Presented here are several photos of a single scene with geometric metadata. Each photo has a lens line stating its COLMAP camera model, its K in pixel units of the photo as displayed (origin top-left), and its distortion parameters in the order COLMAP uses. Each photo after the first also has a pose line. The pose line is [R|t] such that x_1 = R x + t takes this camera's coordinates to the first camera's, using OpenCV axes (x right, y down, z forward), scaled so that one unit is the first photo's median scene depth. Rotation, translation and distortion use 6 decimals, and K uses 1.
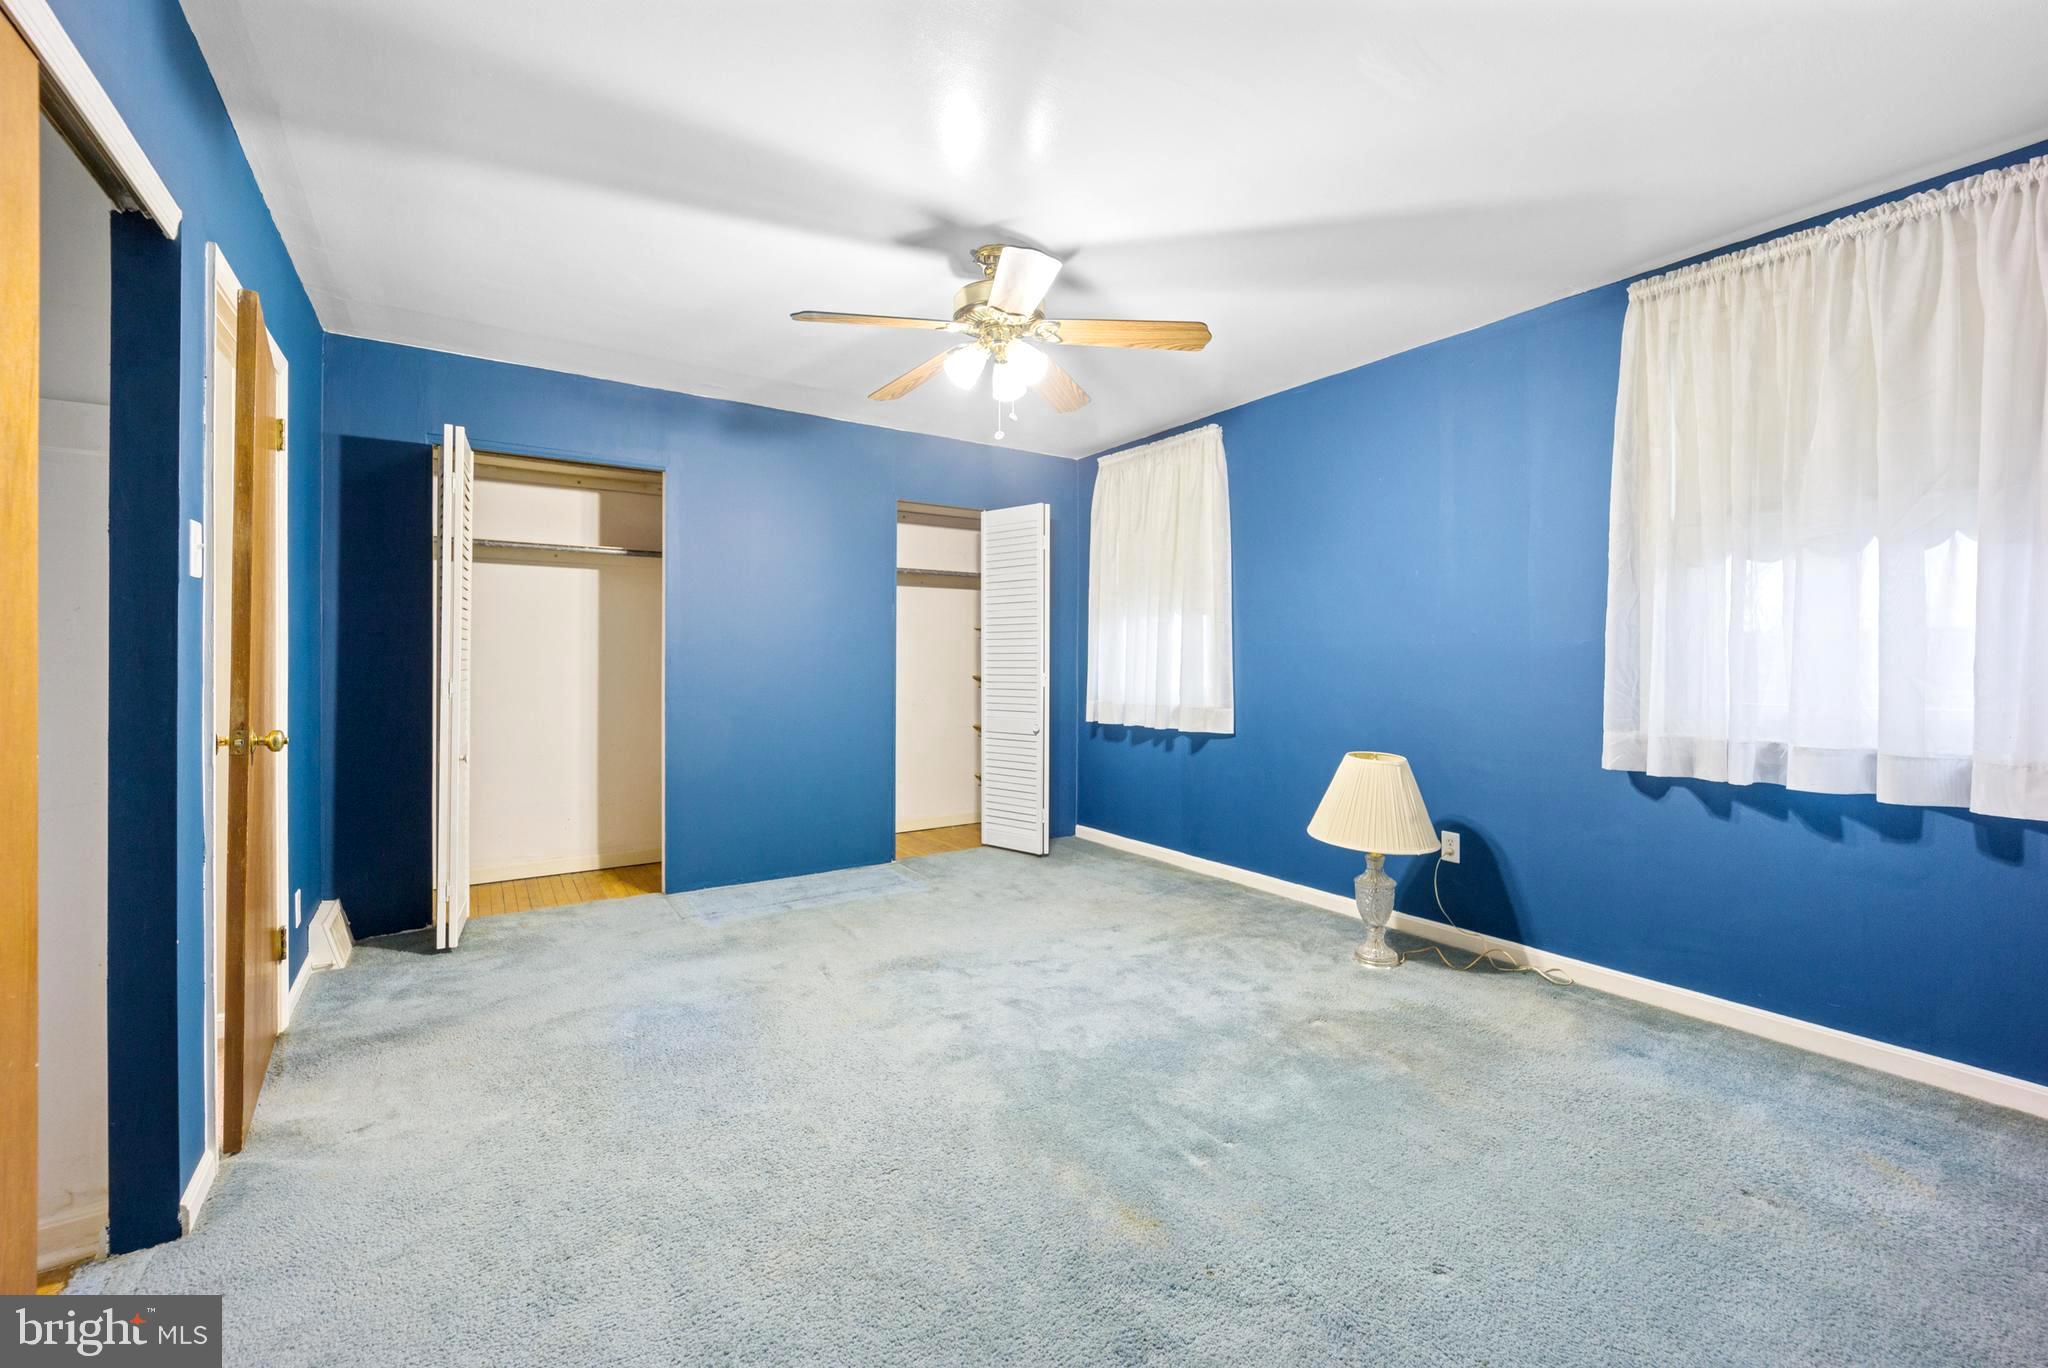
lens RADIAL K [[829.7, 0, 1018.2], [0, 829.7, 679.6], [0, 0, 1]] dist [-0.007743, -0.004770]
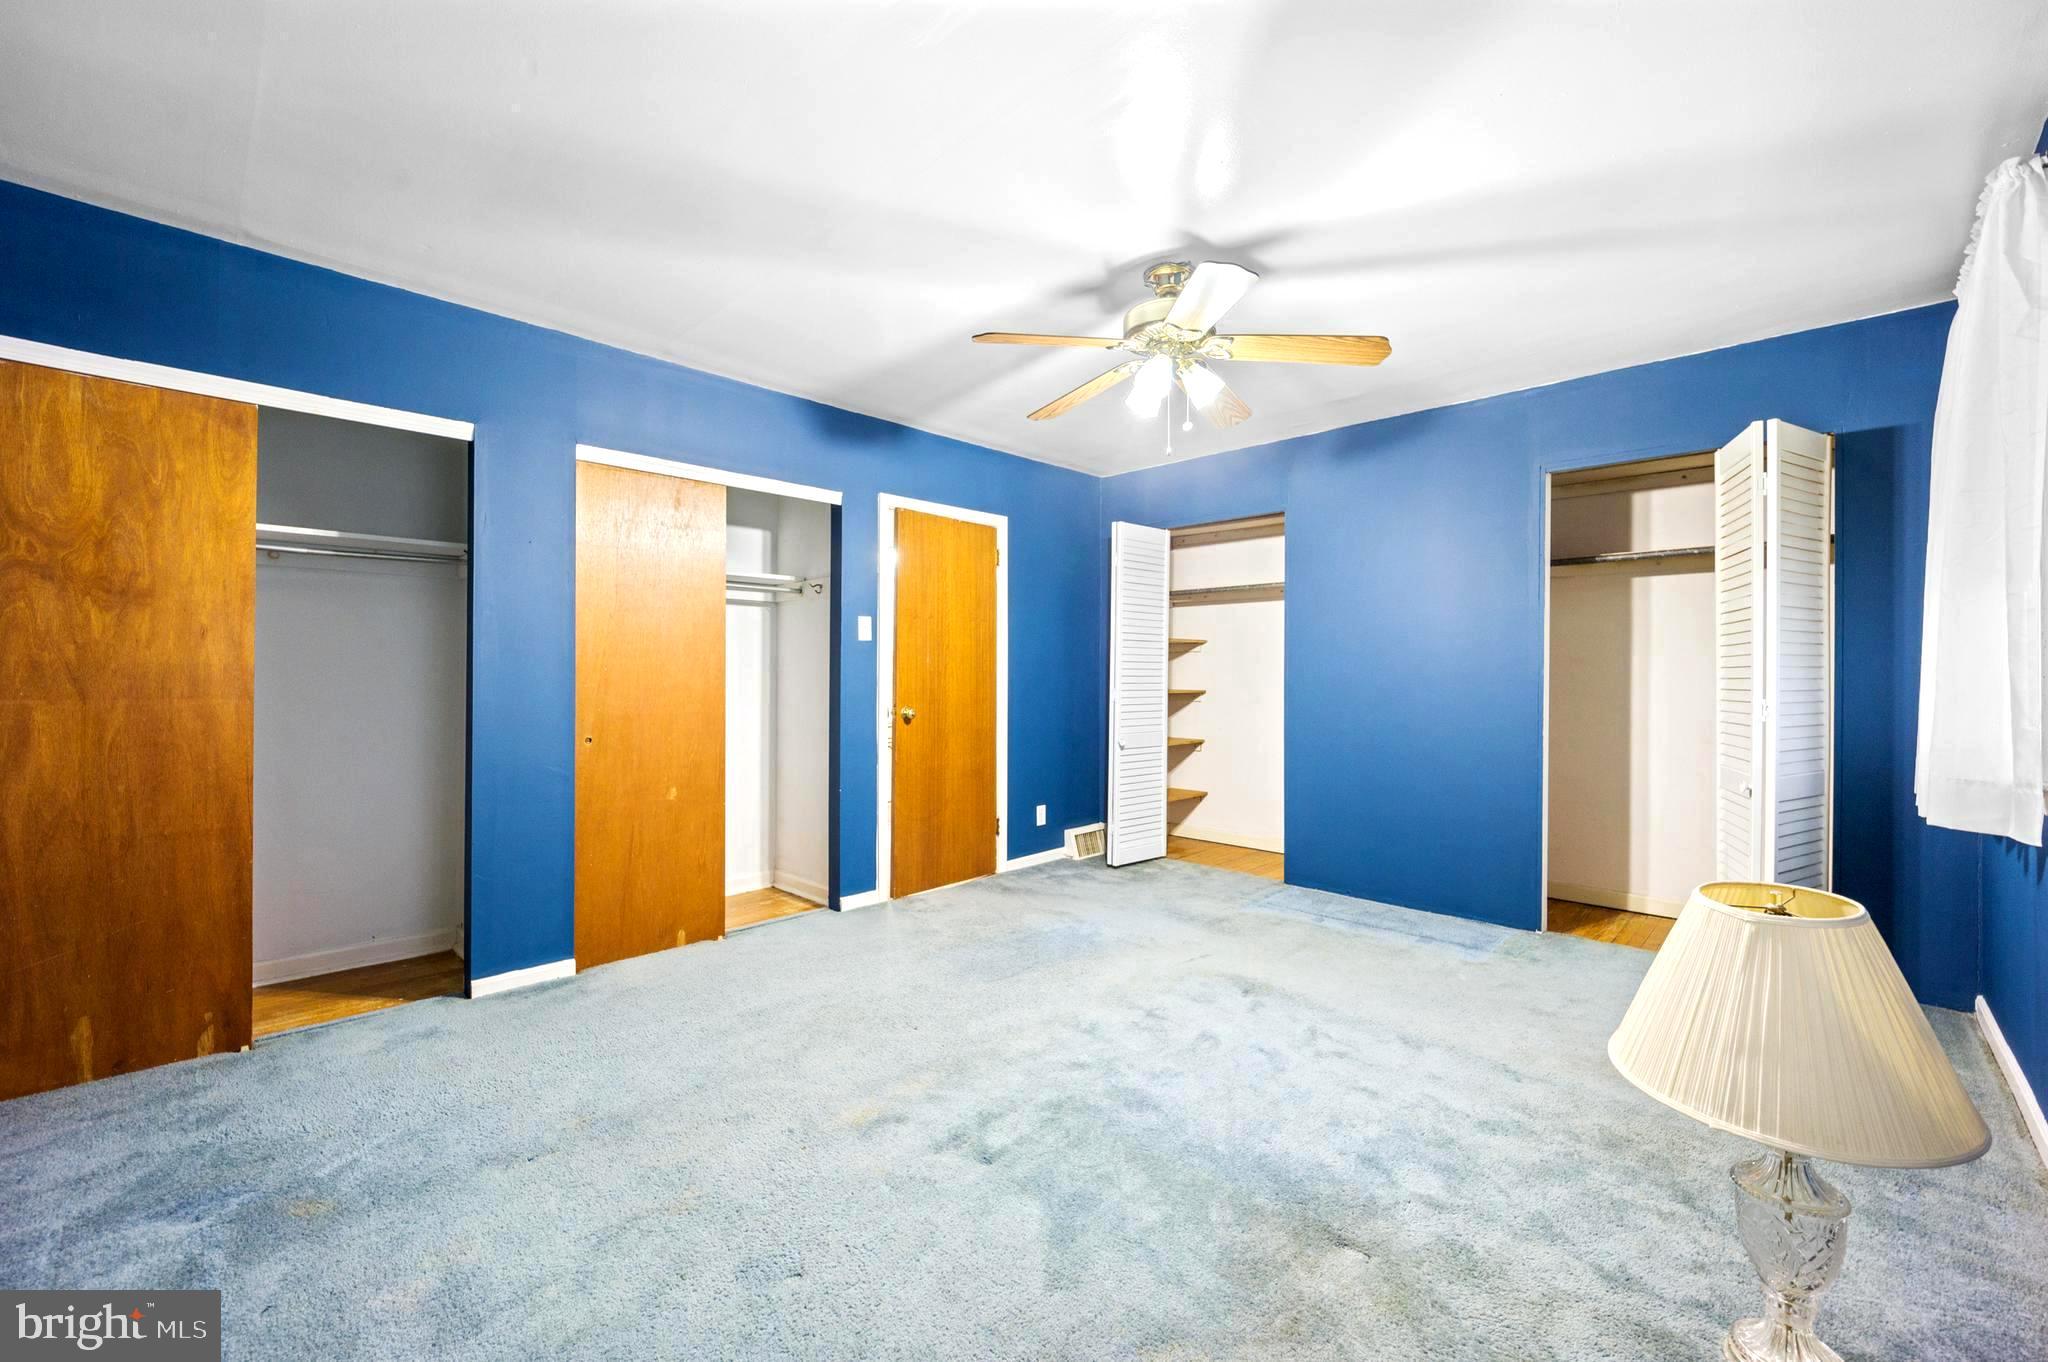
lens RADIAL K [[829.7, 0, 1021.4], [0, 829.7, 691.8], [0, 0, 1]] dist [-0.007743, -0.004770]
pose [[0.203402, 0.018238, -0.978925, 0.673595], [-0.024735, 0.999603, 0.013484, -0.009890], [0.978783, 0.021471, 0.203773, 0.456404]]
